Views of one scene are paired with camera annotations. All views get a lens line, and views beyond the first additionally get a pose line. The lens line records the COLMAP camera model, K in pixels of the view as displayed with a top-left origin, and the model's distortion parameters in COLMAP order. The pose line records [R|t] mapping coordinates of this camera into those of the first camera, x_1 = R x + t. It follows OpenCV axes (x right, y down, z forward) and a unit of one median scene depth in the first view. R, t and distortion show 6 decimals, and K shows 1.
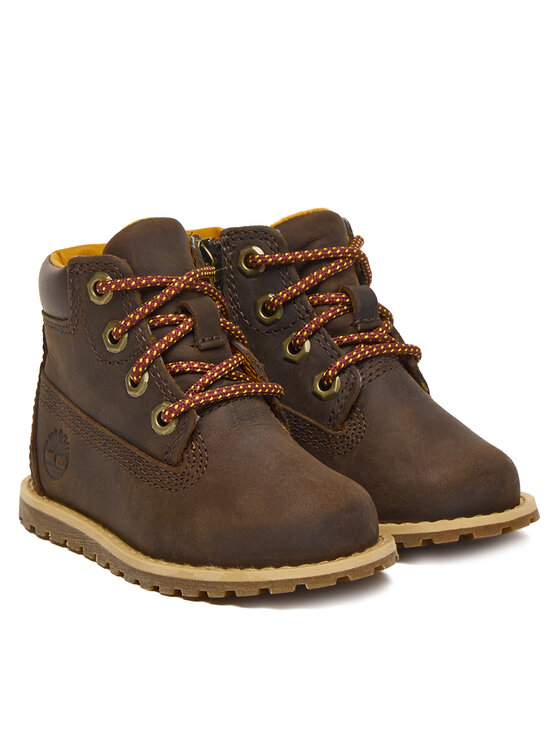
lens RADIAL K [[1900.2, 0, 280.0], [0, 1900.2, 373.1], [0, 0, 1]] dist [0.038457, 0.000000]
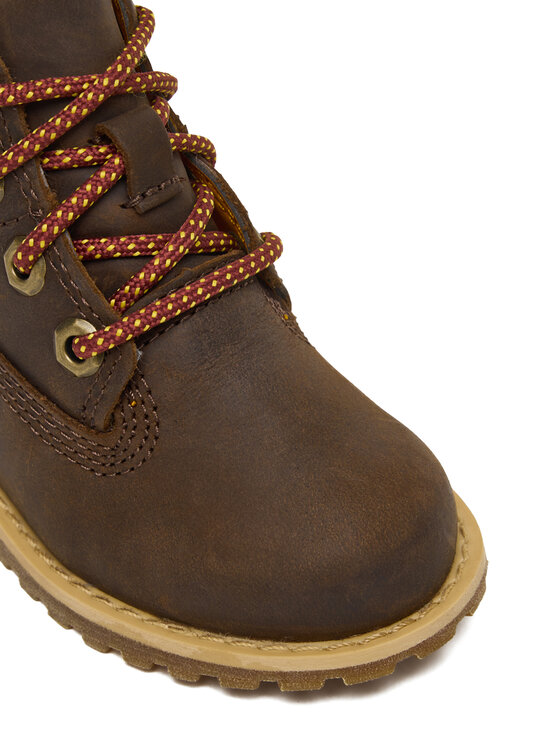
lens RADIAL K [[1826.5, 0, 280.0], [0, 1826.5, 372.9], [0, 0, 1]] dist [-0.113370, 0.000000]
pose [[0.998399, -0.021023, 0.052515, -0.029871], [0.001065, 0.935194, 0.354133, -0.156396], [-0.056557, -0.353510, 0.933719, 0.492311]]
